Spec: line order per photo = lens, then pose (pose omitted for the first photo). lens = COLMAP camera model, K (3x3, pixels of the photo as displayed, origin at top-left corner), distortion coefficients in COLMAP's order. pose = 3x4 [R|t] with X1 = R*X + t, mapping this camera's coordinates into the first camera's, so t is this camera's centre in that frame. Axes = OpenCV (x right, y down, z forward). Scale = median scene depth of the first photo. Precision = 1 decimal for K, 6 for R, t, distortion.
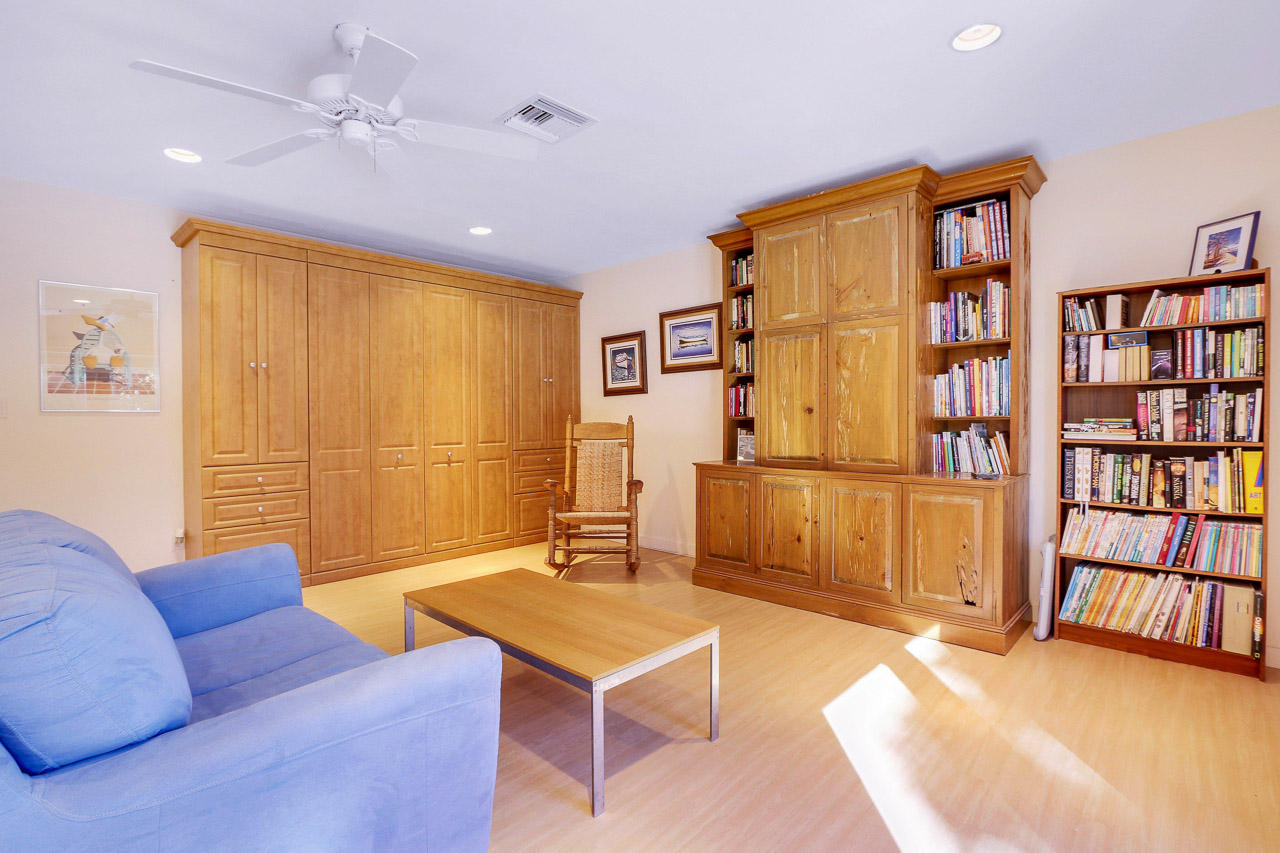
lens RADIAL K [[610.5, 0, 633.5], [0, 610.5, 423.5], [0, 0, 1]] dist [-0.004216, 0.000587]
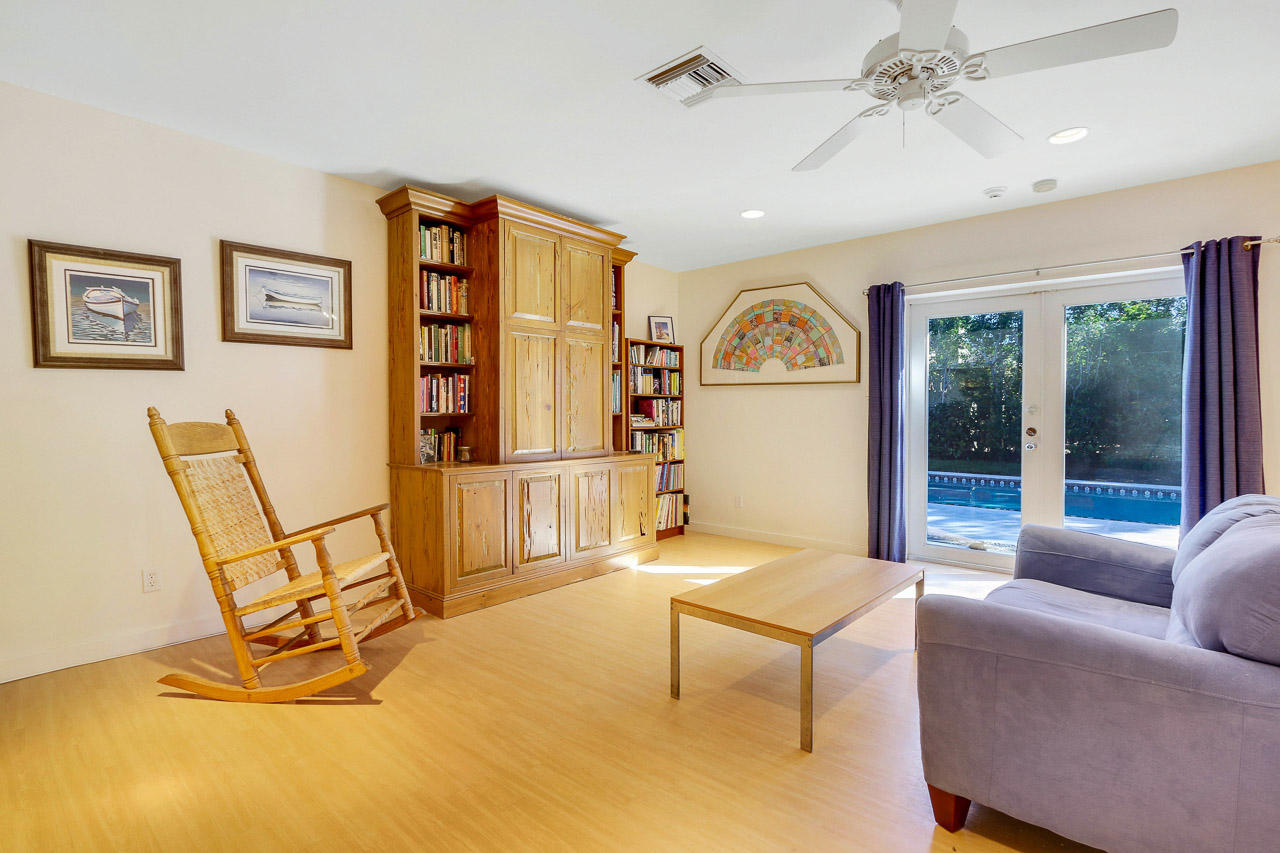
lens RADIAL K [[610.5, 0, 641.3], [0, 610.5, 422.0], [0, 0, 1]] dist [-0.004216, 0.000587]
pose [[-0.032227, -0.017138, 0.999334, -0.745654], [0.004713, 0.999839, 0.017298, -0.012721], [-0.999469, 0.005267, -0.032141, 0.791270]]
